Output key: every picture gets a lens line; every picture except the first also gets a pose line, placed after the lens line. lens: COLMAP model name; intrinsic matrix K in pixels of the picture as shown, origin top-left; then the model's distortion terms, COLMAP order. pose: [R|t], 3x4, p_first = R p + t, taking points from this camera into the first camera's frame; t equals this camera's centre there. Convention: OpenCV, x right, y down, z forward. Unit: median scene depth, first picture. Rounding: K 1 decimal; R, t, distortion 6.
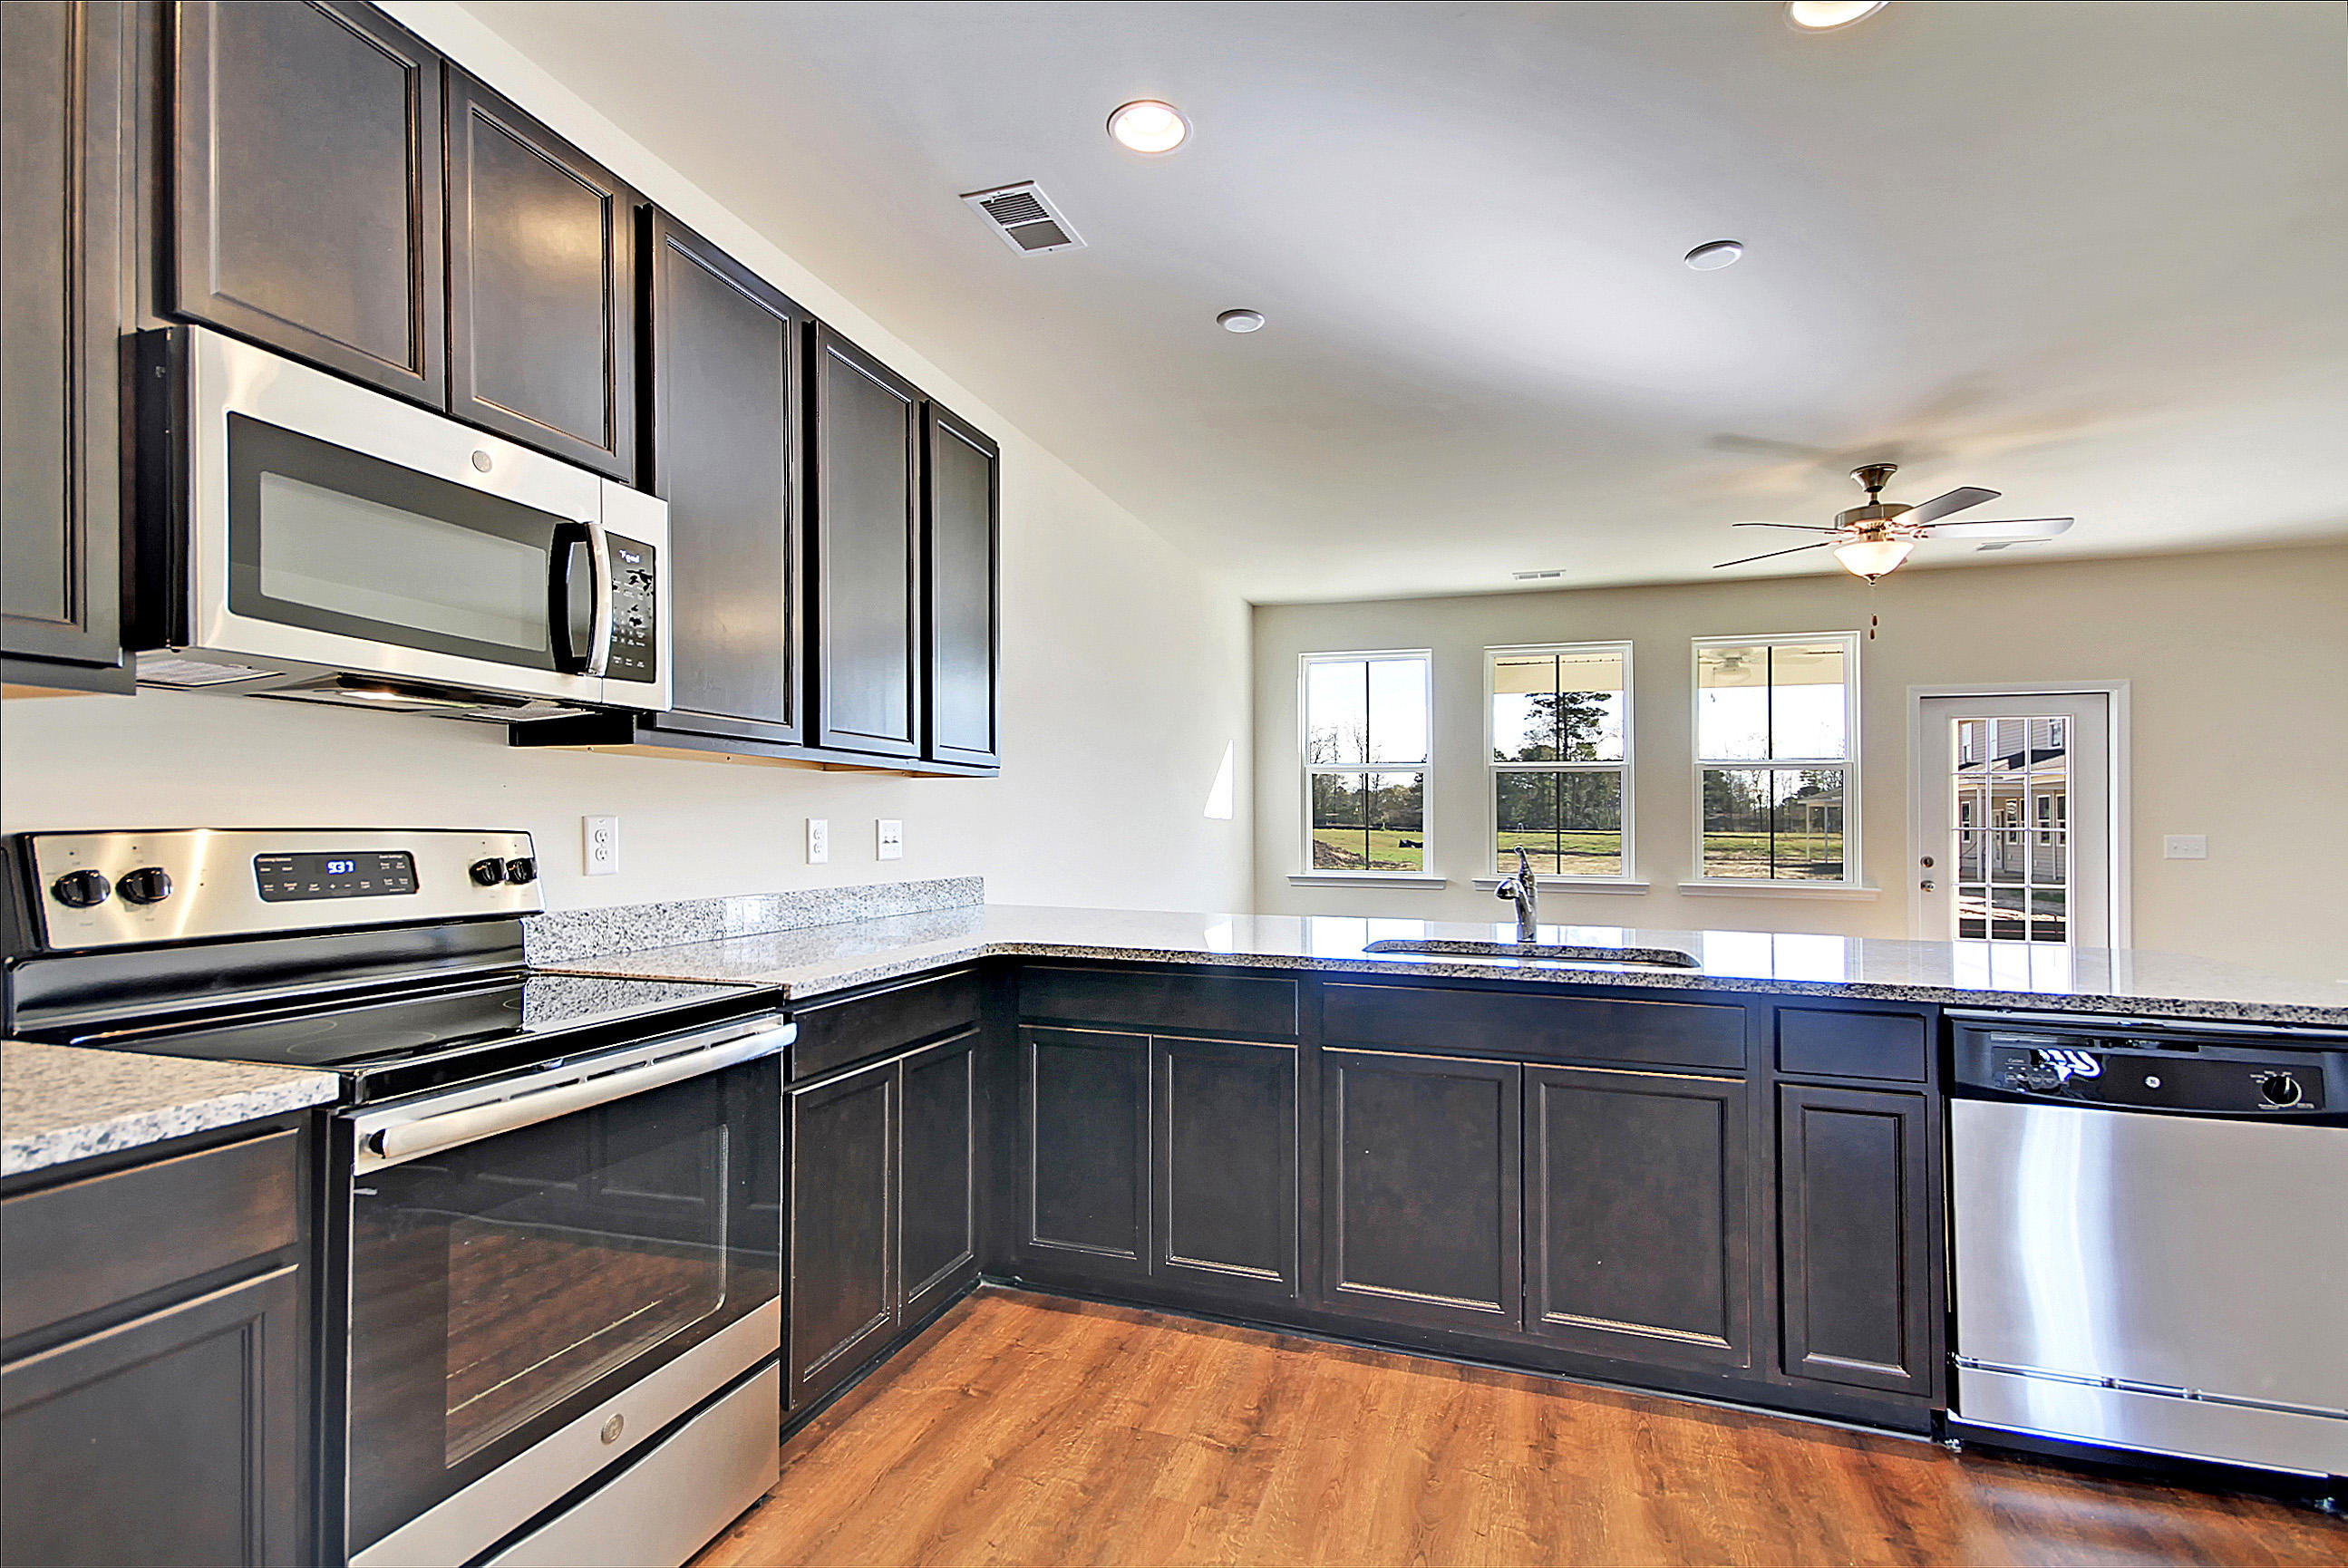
lens RADIAL K [[1094.1, 0, 1166.8], [0, 1094.1, 820.7], [0, 0, 1]] dist [0.018713, -0.002262]
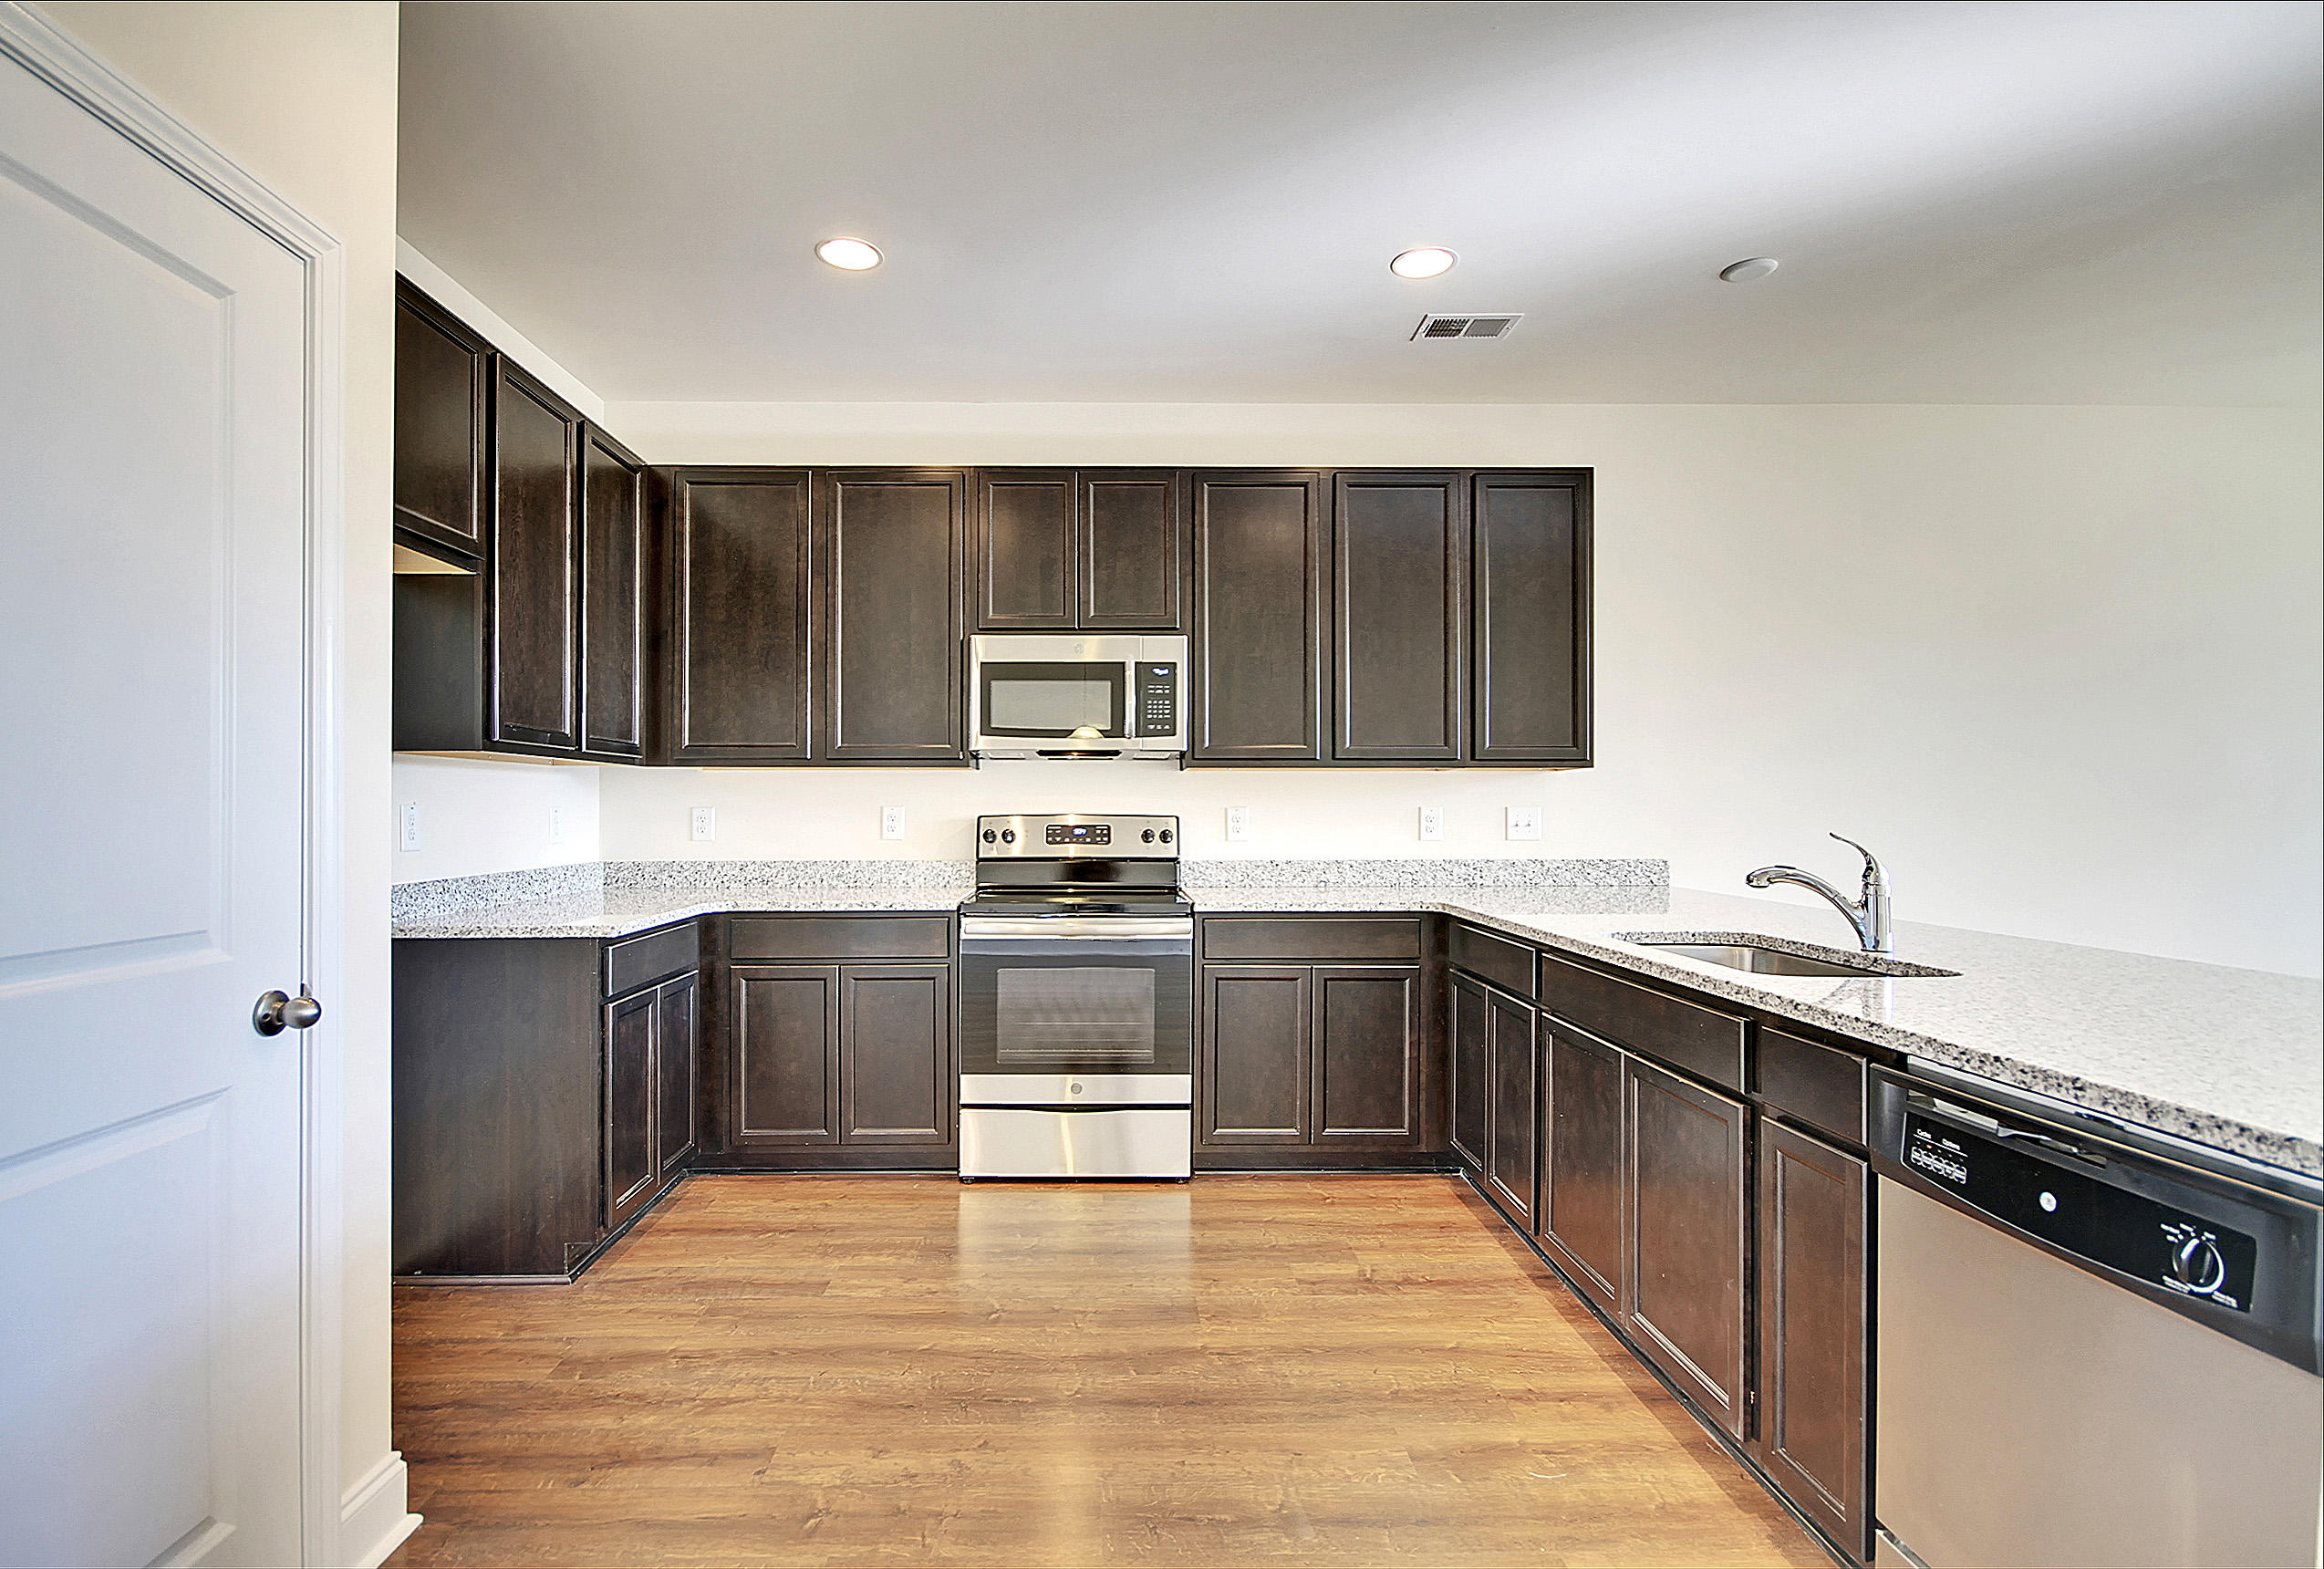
lens RADIAL K [[1122.5, 0, 1105.5], [0, 1122.5, 805.9], [0, 0, 1]] dist [0.002052, -0.003333]
pose [[0.321150, -0.011294, -0.946961, 1.250570], [0.007992, 0.999926, -0.009216, 0.009900], [0.946995, -0.004608, 0.321216, 0.266898]]
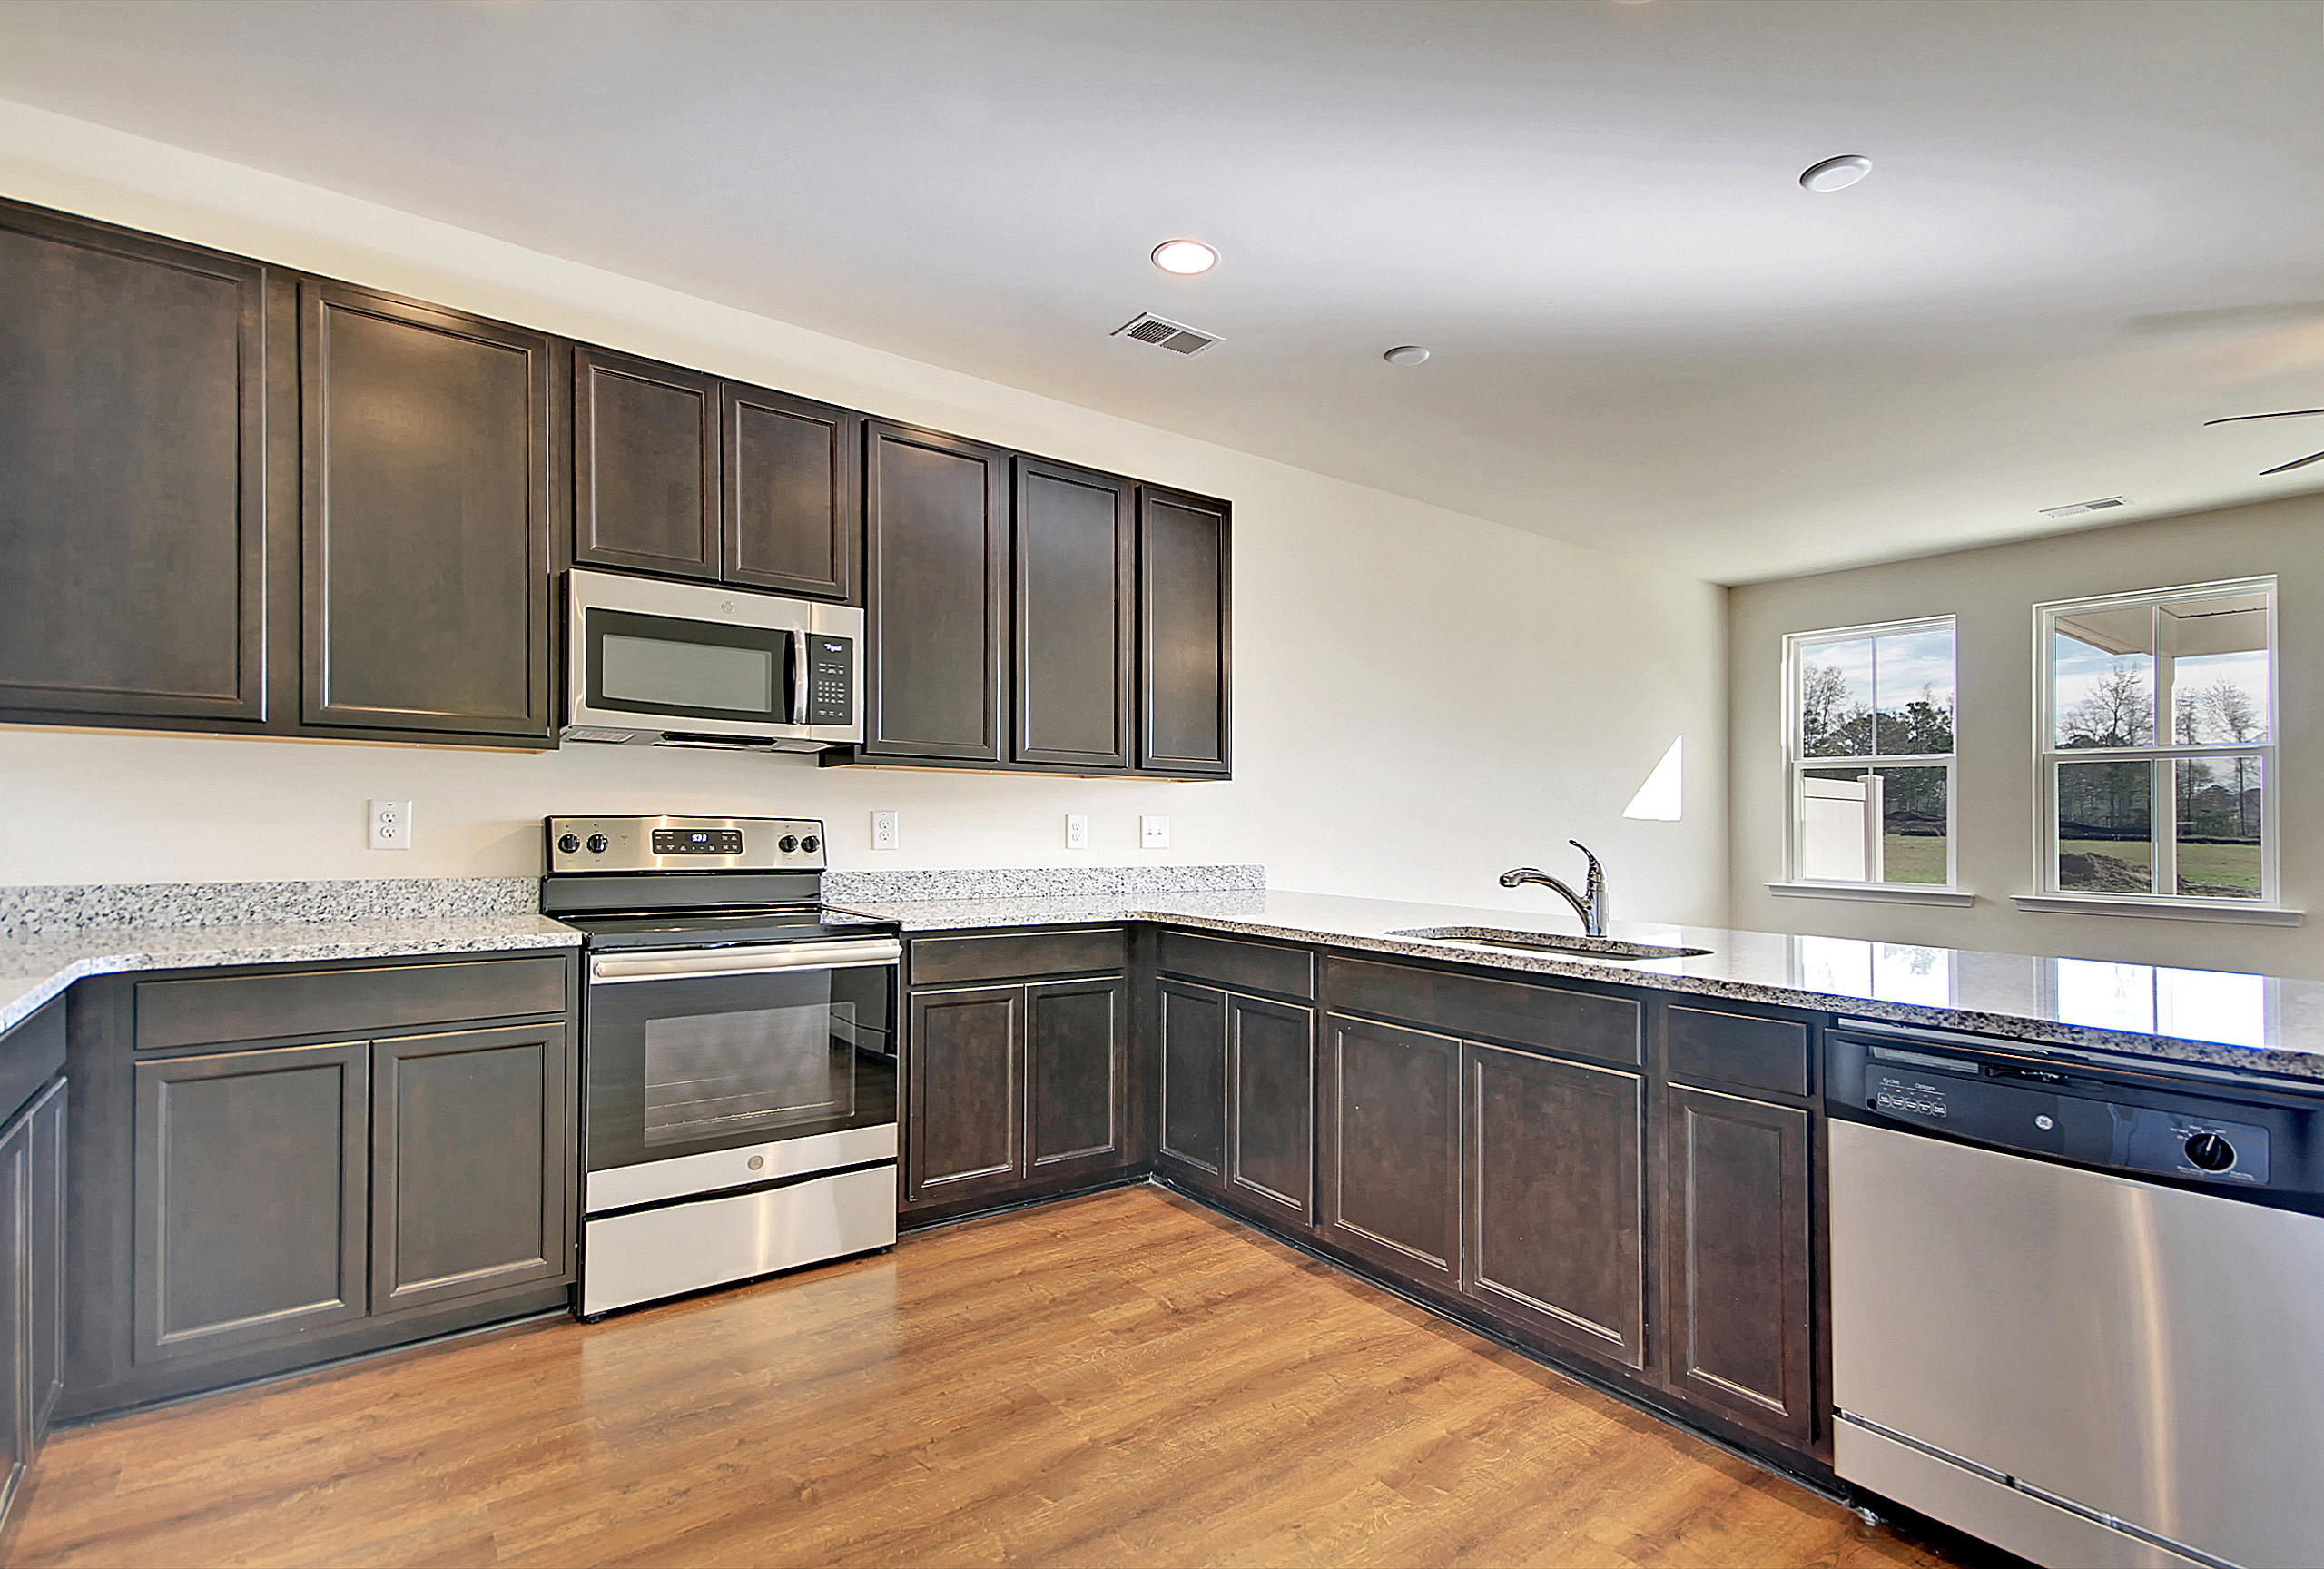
lens RADIAL K [[1084.6, 0, 1179.0], [0, 1084.6, 828.2], [0, 0, 1]] dist [0.020871, -0.002717]
pose [[0.830912, 0.004165, -0.556388, 0.763152], [-0.003936, 0.999991, 0.001608, 0.017449], [0.556390, 0.000854, 0.830921, -0.032396]]
